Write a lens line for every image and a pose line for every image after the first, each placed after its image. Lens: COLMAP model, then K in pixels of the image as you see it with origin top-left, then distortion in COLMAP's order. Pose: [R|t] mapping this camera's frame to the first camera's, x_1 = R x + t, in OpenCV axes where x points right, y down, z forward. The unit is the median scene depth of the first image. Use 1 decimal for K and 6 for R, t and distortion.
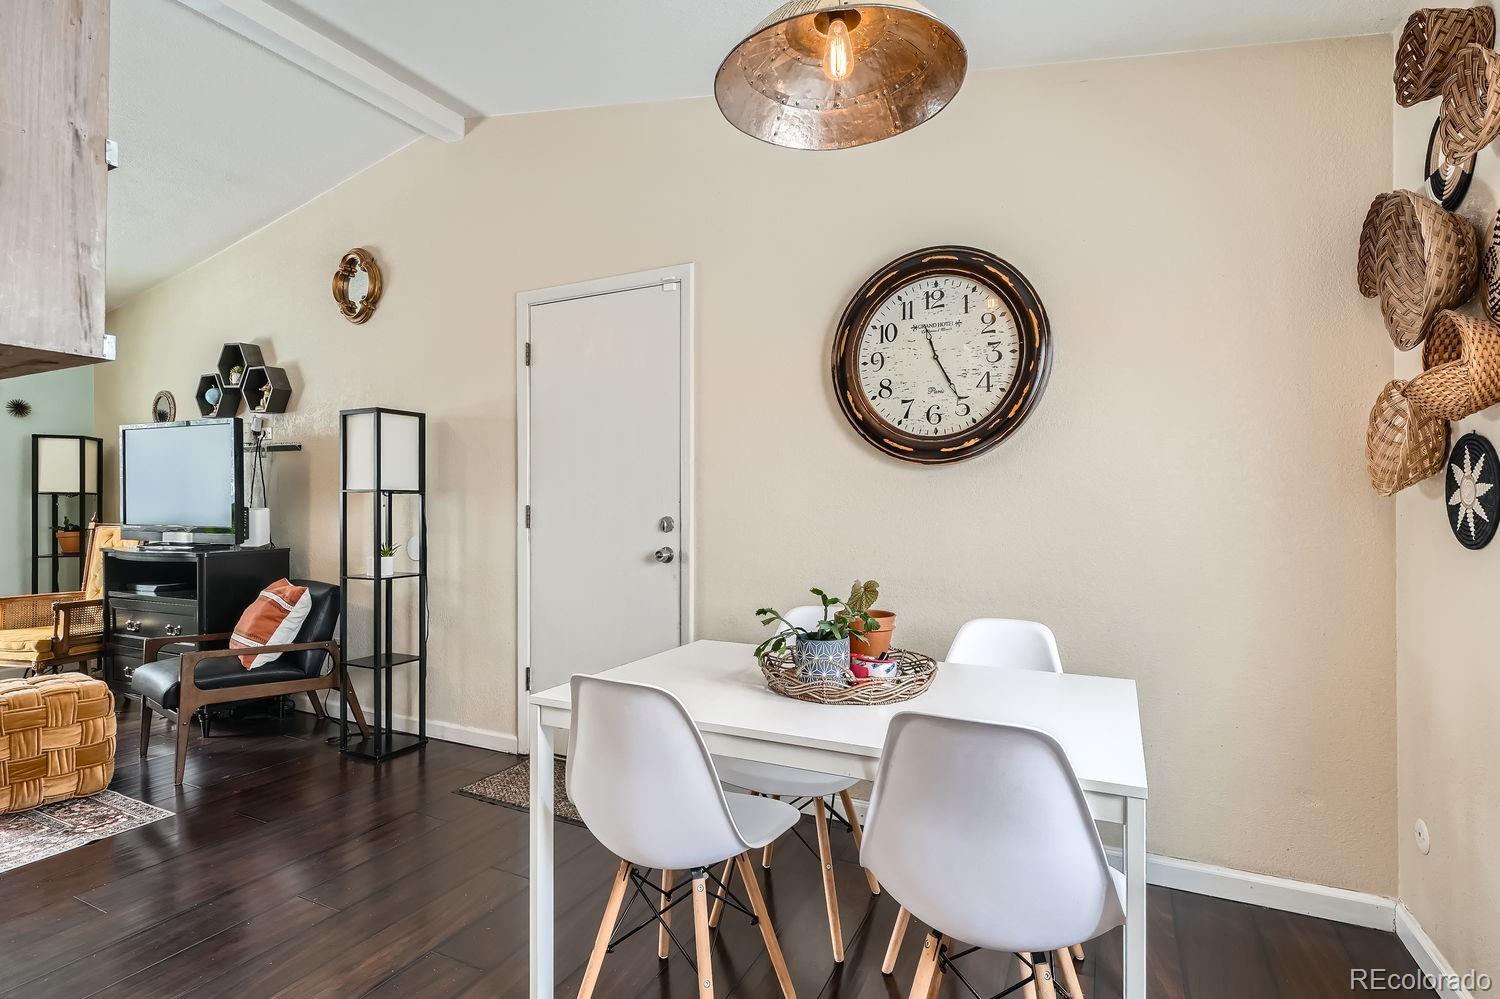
lens RADIAL K [[731.0, 0, 746.4], [0, 731.0, 494.8], [0, 0, 1]] dist [-0.004651, 0.001122]
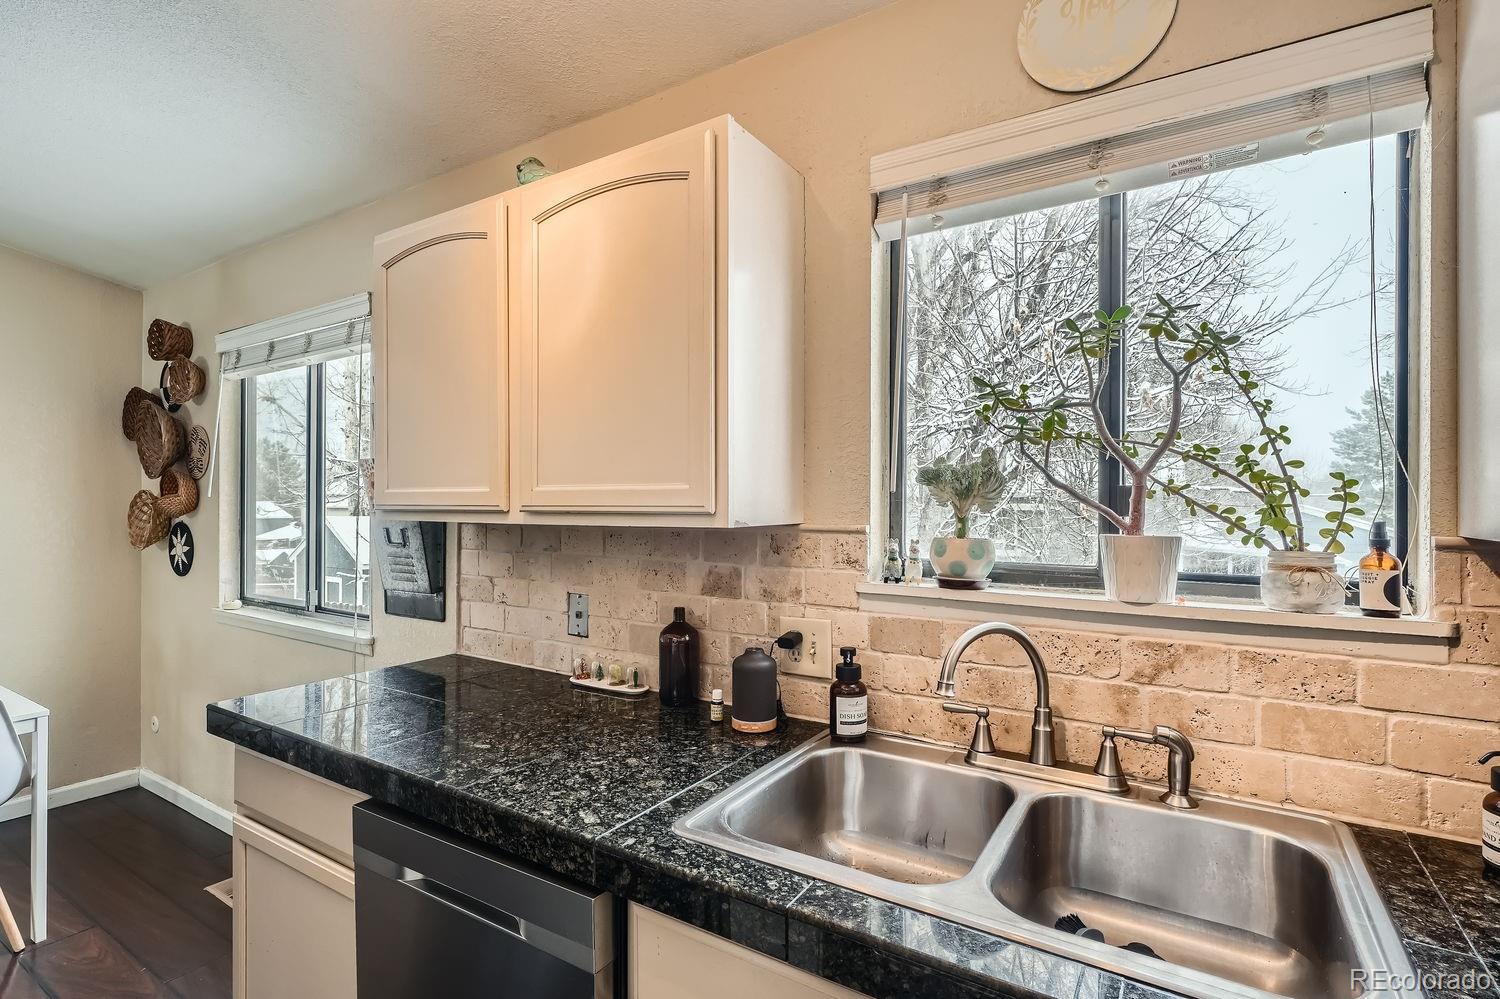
lens RADIAL K [[731.0, 0, 747.2], [0, 731.0, 494.2], [0, 0, 1]] dist [-0.004651, 0.001122]
pose [[0.111376, 0.005056, 0.993766, -0.584669], [-0.006591, 0.999969, -0.004349, -0.101677], [-0.993757, -0.006066, 0.111406, -0.550405]]
